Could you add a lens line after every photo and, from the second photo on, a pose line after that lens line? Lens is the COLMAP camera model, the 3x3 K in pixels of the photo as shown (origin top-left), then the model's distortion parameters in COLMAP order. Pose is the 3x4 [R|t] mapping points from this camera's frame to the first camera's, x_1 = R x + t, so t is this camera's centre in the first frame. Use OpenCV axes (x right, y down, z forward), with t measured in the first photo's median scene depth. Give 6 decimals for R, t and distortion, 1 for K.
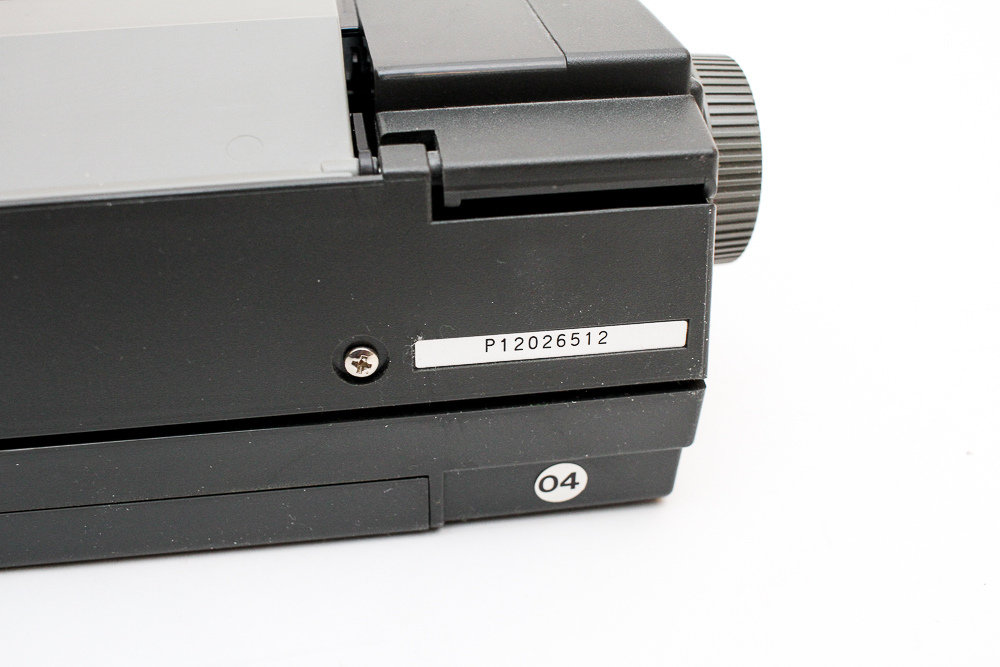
lens RADIAL K [[1116.5, 0, 500.0], [0, 1116.5, 333.5], [0, 0, 1]] dist [-0.138910, 0.147608]
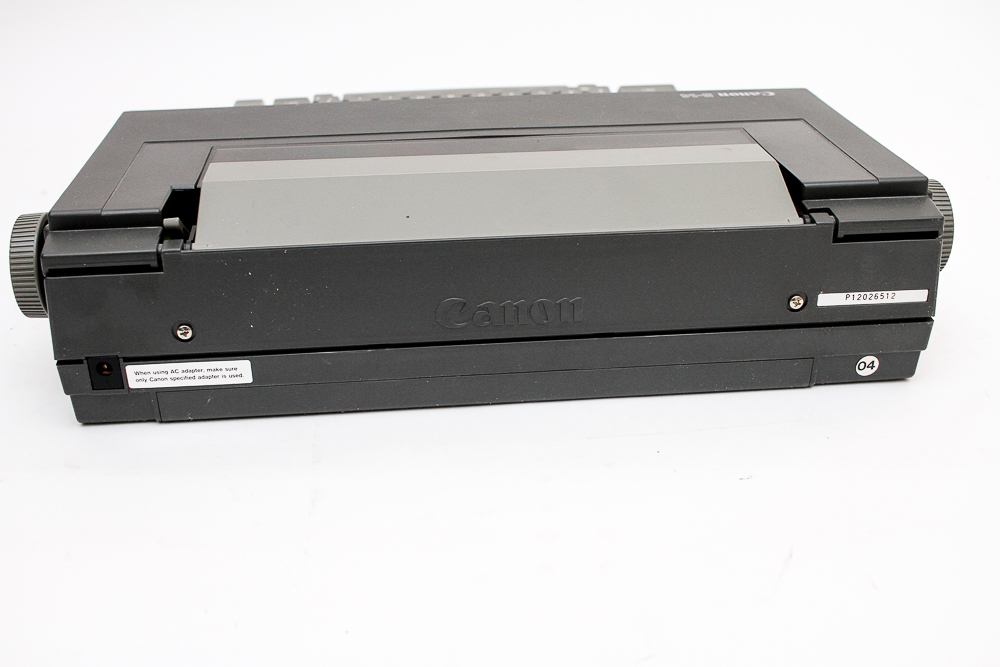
lens RADIAL K [[1116.5, 0, 500.0], [0, 1116.5, 333.5], [0, 0, 1]] dist [-0.138910, 0.147608]
pose [[0.998140, 0.015671, -0.058912, -0.608241], [-0.021945, 0.993972, -0.107412, 0.355367], [0.056874, 0.108505, 0.992468, -1.371856]]
